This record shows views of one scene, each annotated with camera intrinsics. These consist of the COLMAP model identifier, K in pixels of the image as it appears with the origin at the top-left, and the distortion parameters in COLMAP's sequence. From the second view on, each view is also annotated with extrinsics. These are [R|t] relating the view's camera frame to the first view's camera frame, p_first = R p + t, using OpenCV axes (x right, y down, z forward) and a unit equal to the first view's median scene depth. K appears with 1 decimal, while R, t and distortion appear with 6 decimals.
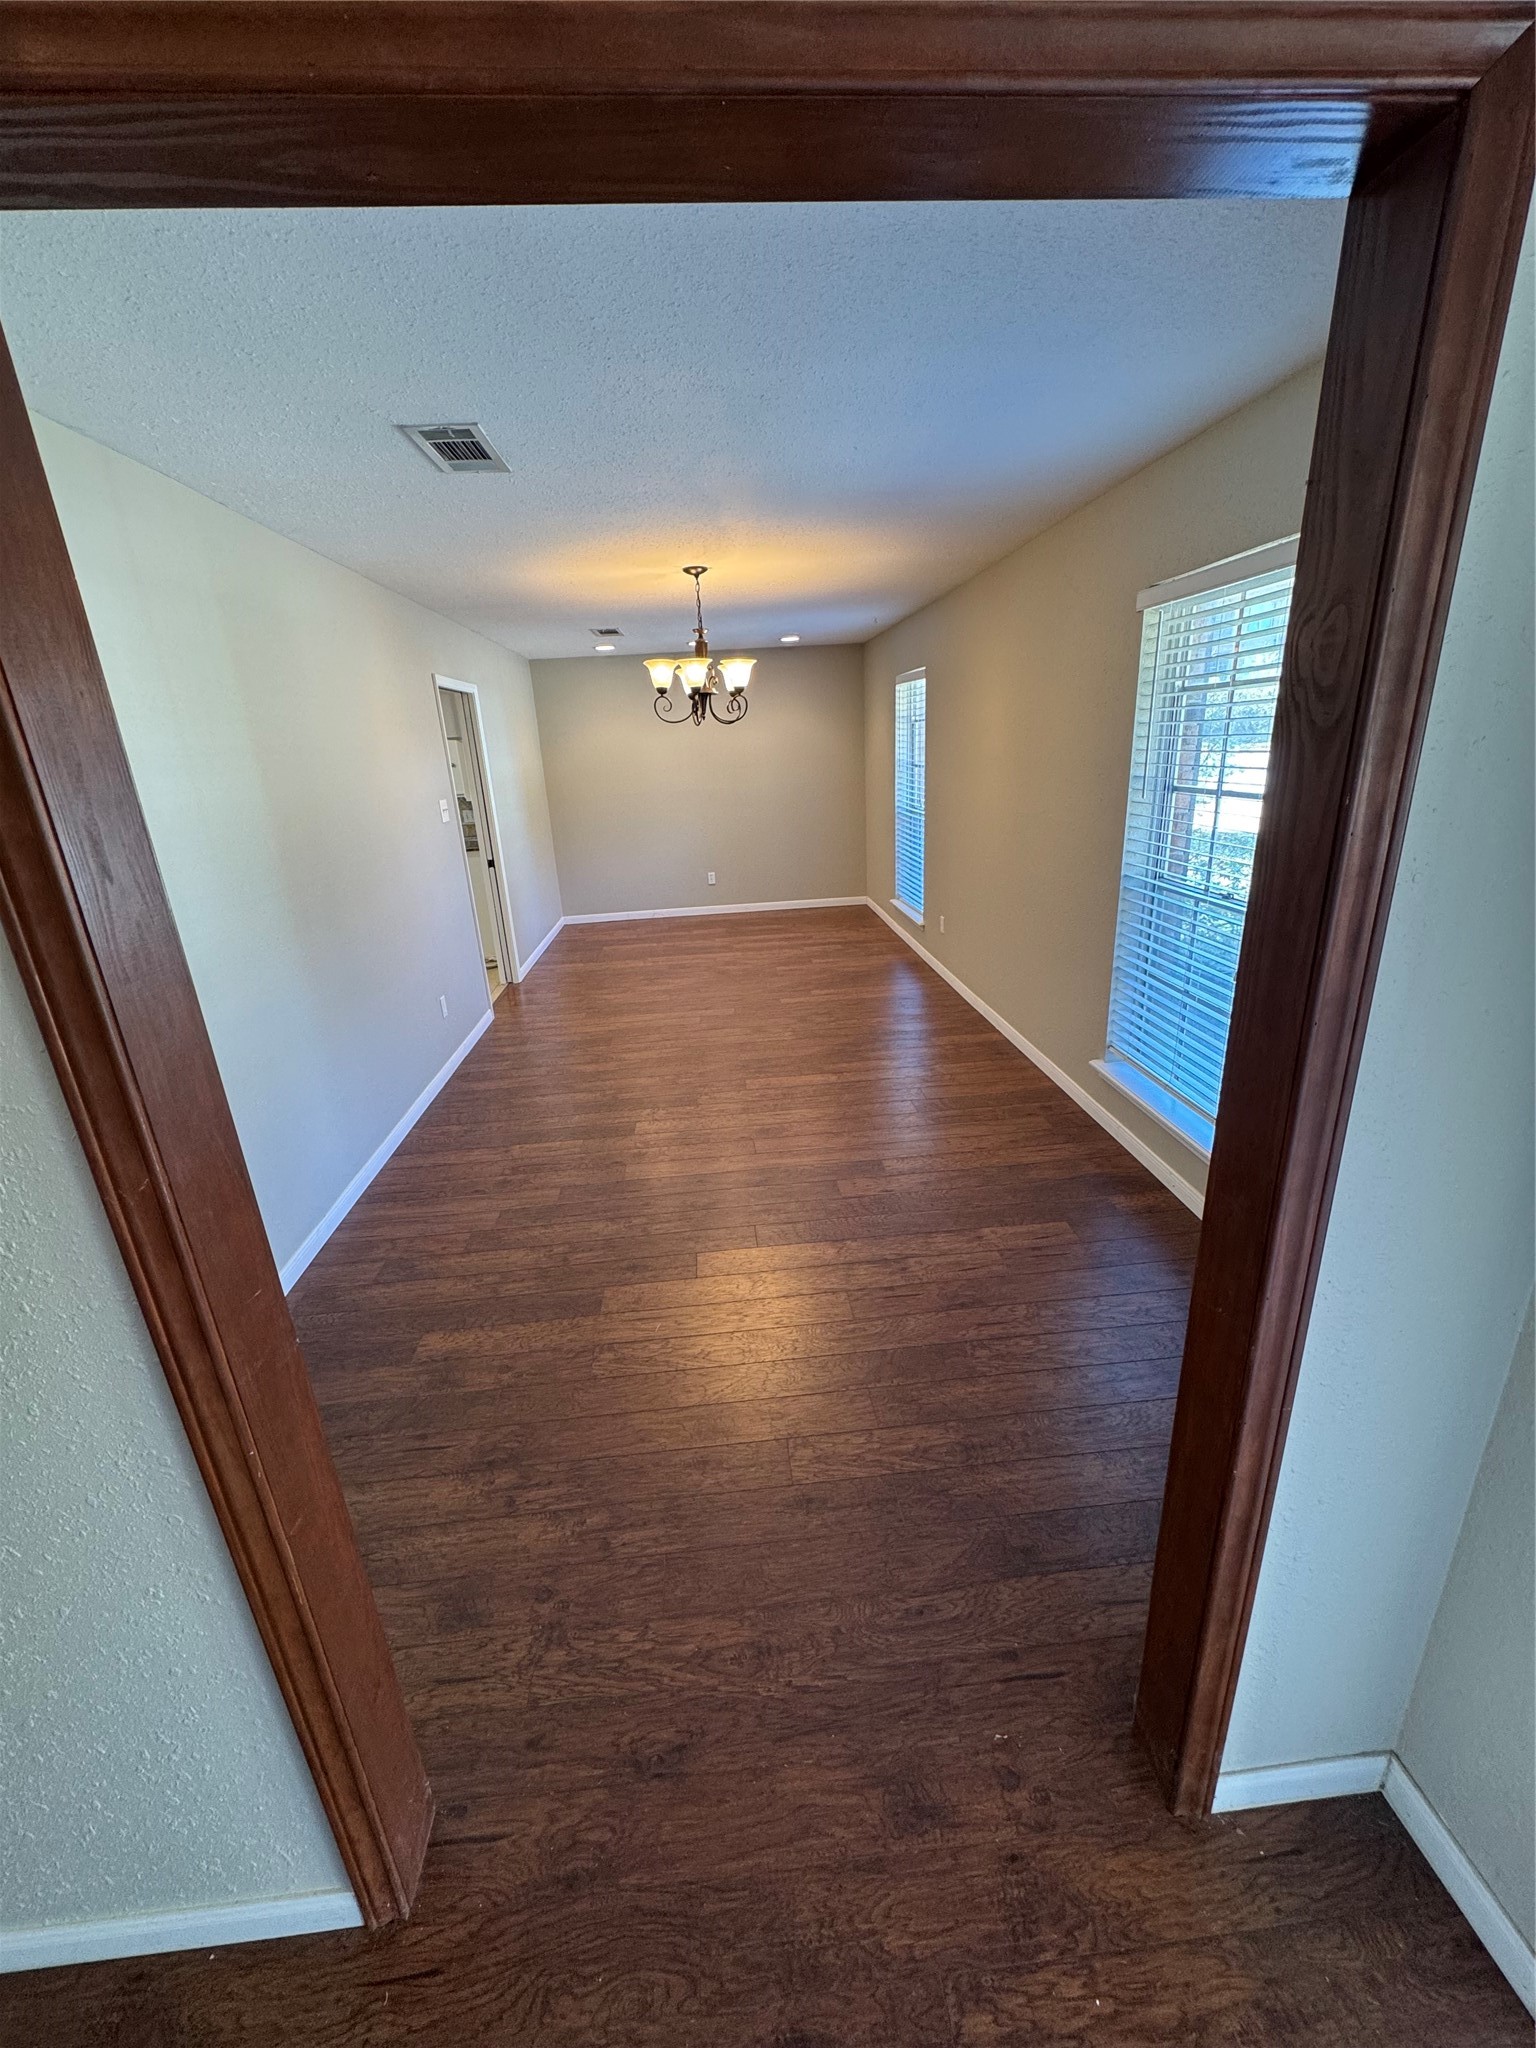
lens RADIAL K [[816.6, 0, 767.4], [0, 816.6, 1010.4], [0, 0, 1]] dist [-0.001600, 0.000542]
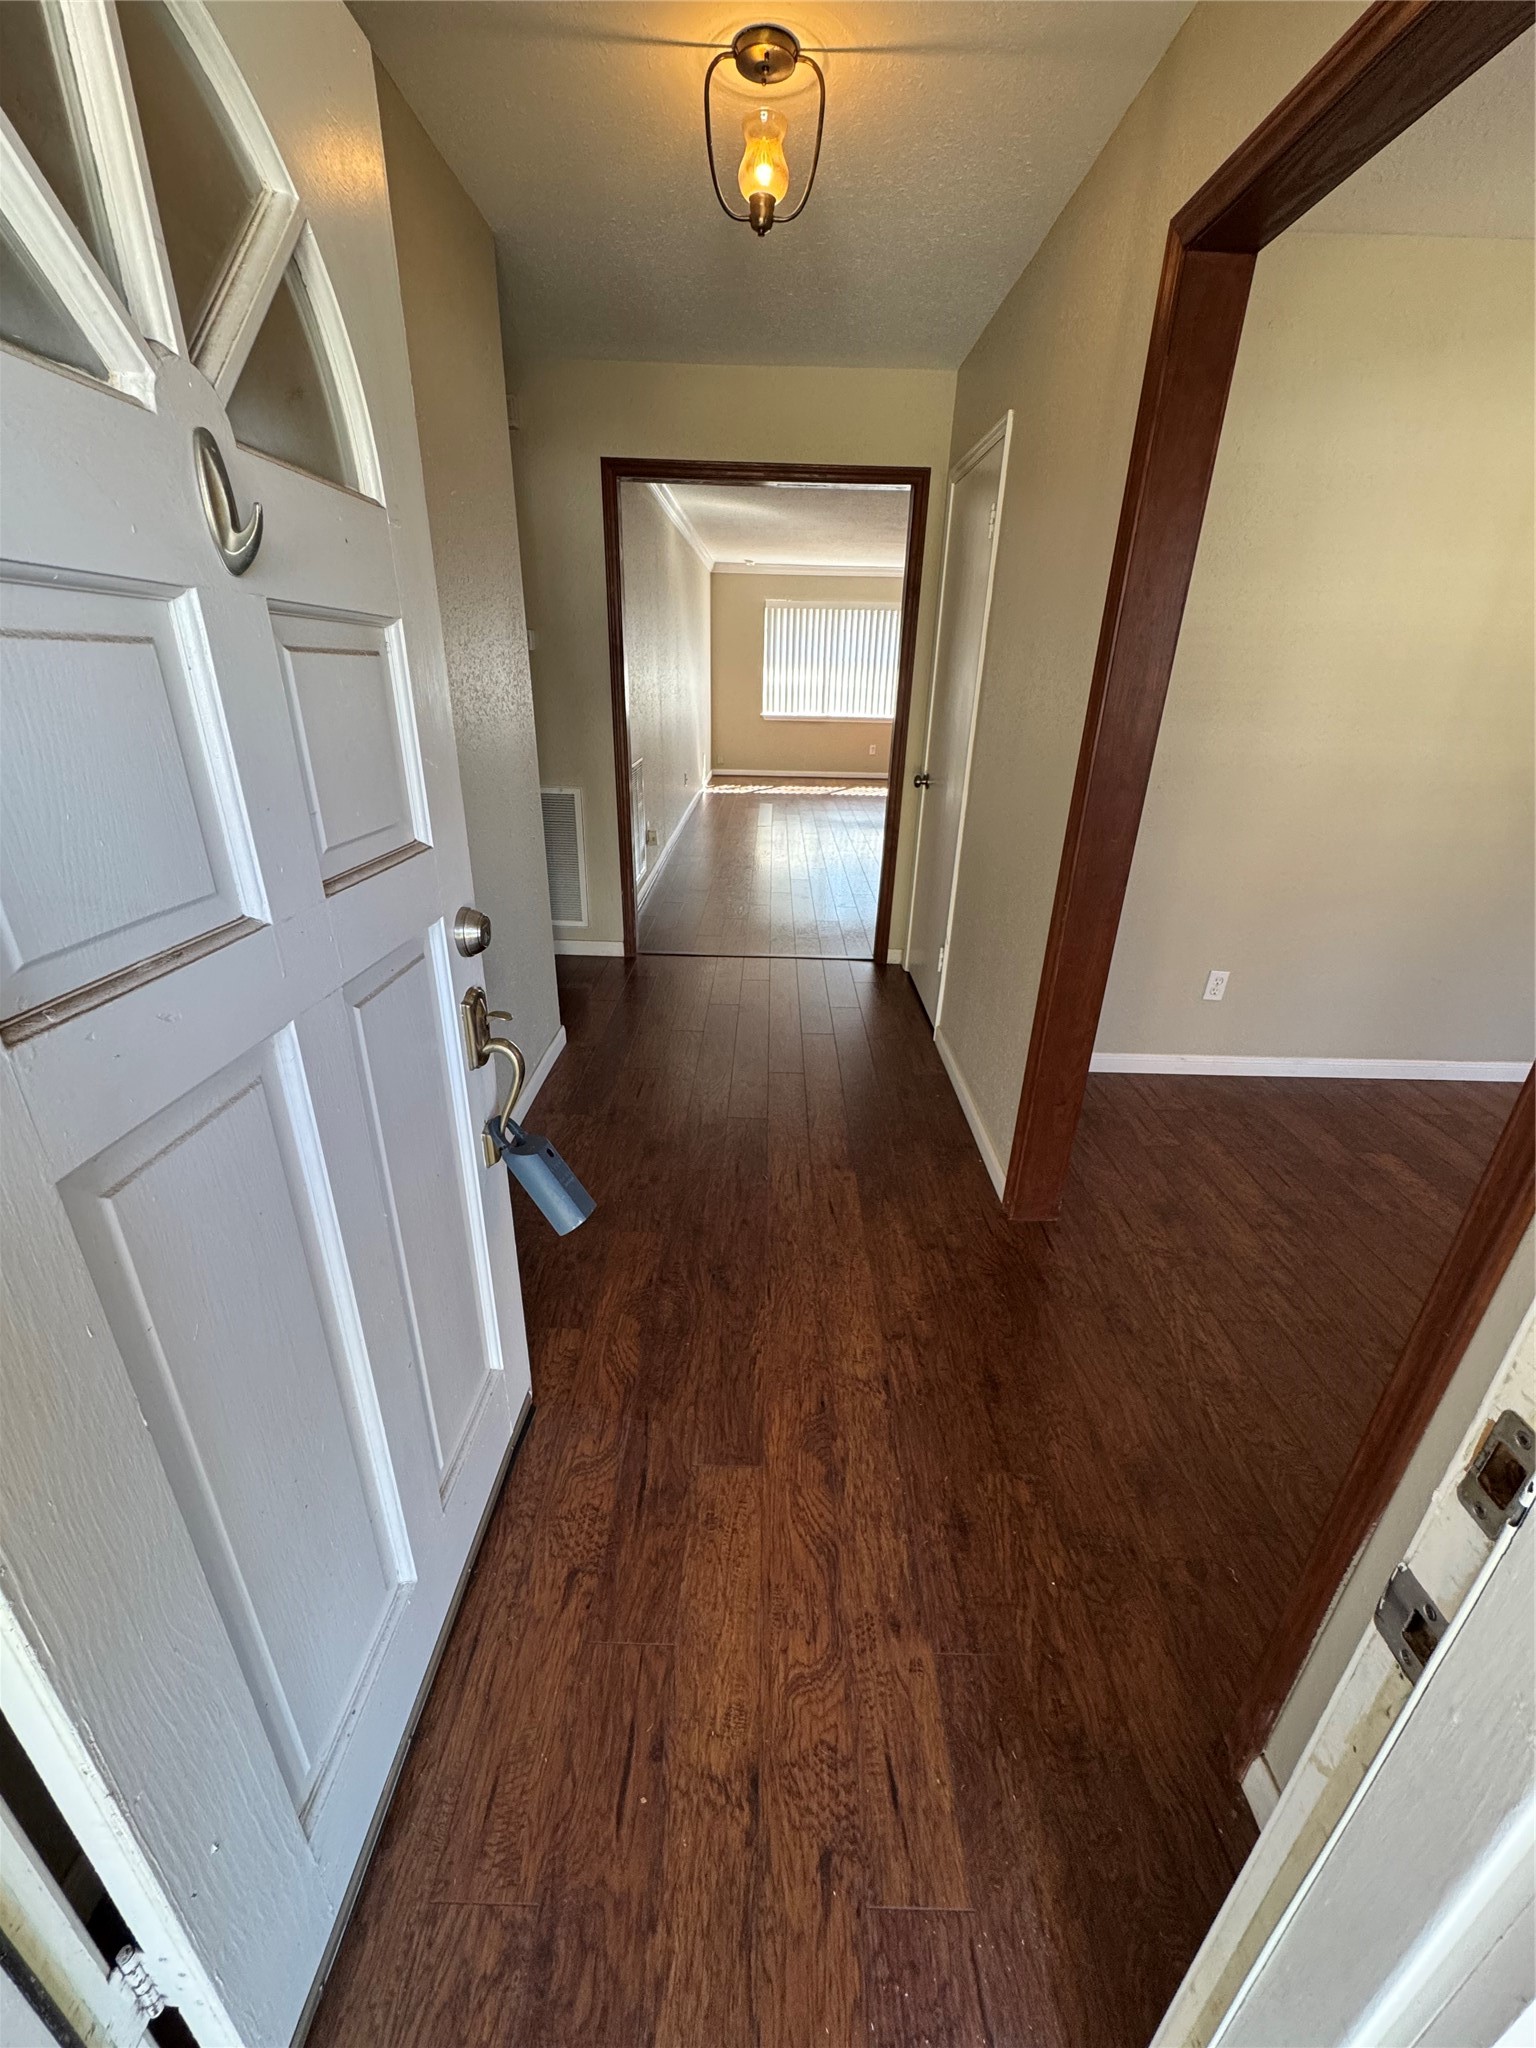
lens RADIAL K [[816.6, 0, 771.4], [0, 816.6, 1009.9], [0, 0, 1]] dist [-0.001600, 0.000542]
pose [[-0.084378, 0.437450, -0.895275, 0.819375], [-0.326120, 0.836872, 0.439649, 0.051781], [0.941555, 0.329064, 0.072048, 0.149821]]
